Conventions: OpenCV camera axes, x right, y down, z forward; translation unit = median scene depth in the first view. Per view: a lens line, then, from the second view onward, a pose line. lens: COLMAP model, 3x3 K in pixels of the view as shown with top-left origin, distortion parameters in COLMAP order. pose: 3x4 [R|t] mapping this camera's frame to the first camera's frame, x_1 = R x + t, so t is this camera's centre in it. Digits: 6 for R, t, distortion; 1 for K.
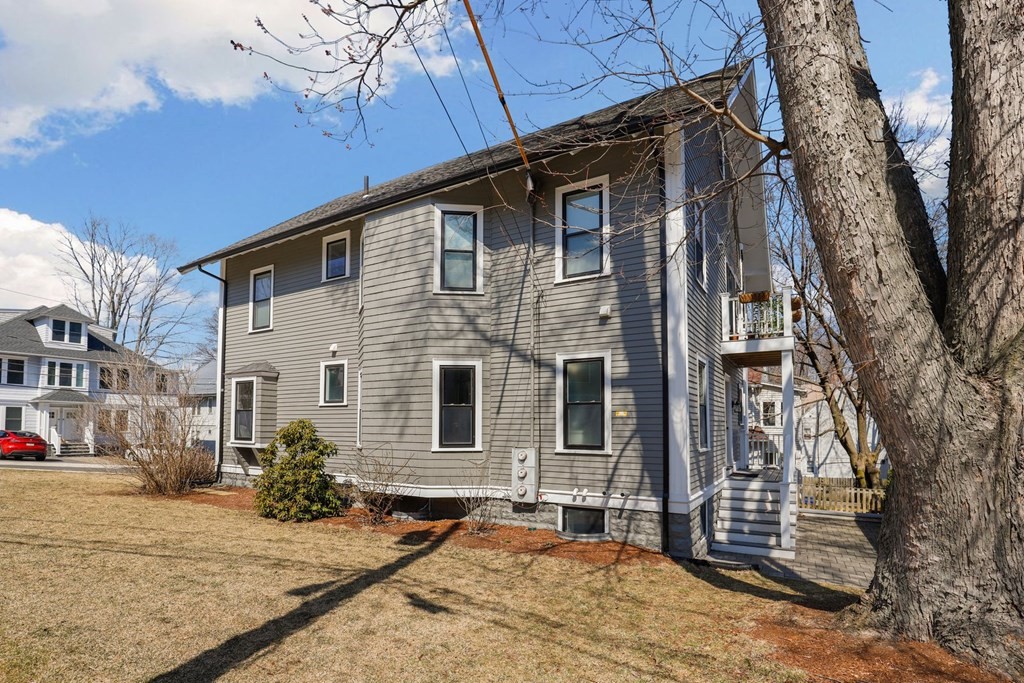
lens RADIAL K [[511.5, 0, 511.5], [0, 511.5, 401.0], [0, 0, 1]] dist [-0.022418, 0.000001]
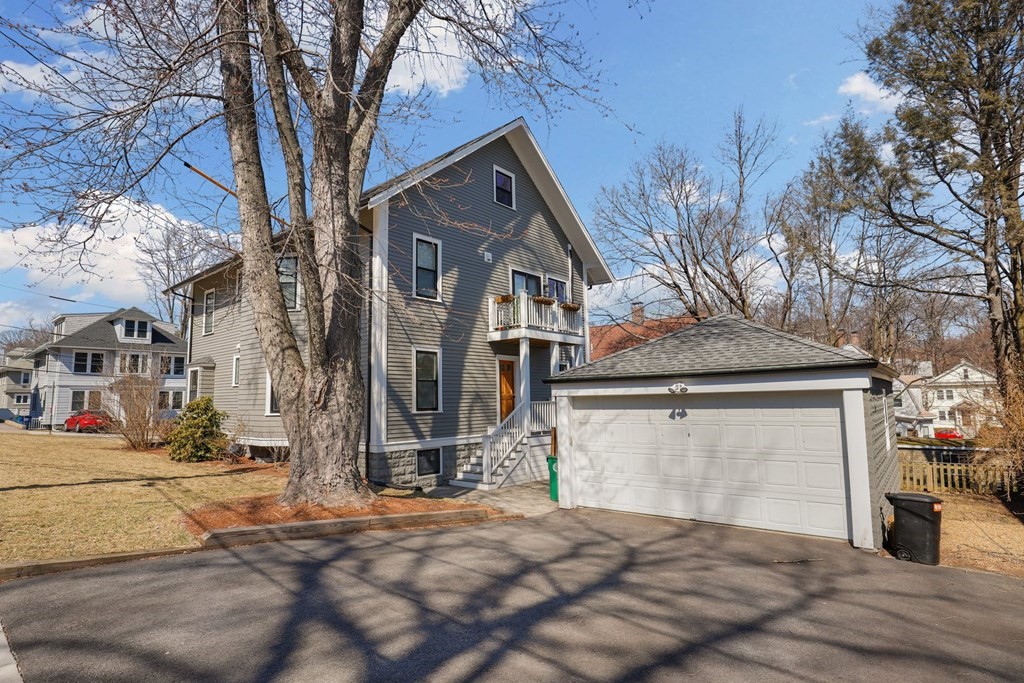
lens RADIAL K [[551.8, 0, 512.0], [0, 551.8, 341.5], [0, 0, 1]] dist [-0.003443, -0.000401]
pose [[0.980697, -0.038593, -0.191687, 0.305467], [0.027973, 0.997936, -0.057807, -0.002303], [0.193522, 0.051329, 0.979752, -0.165229]]
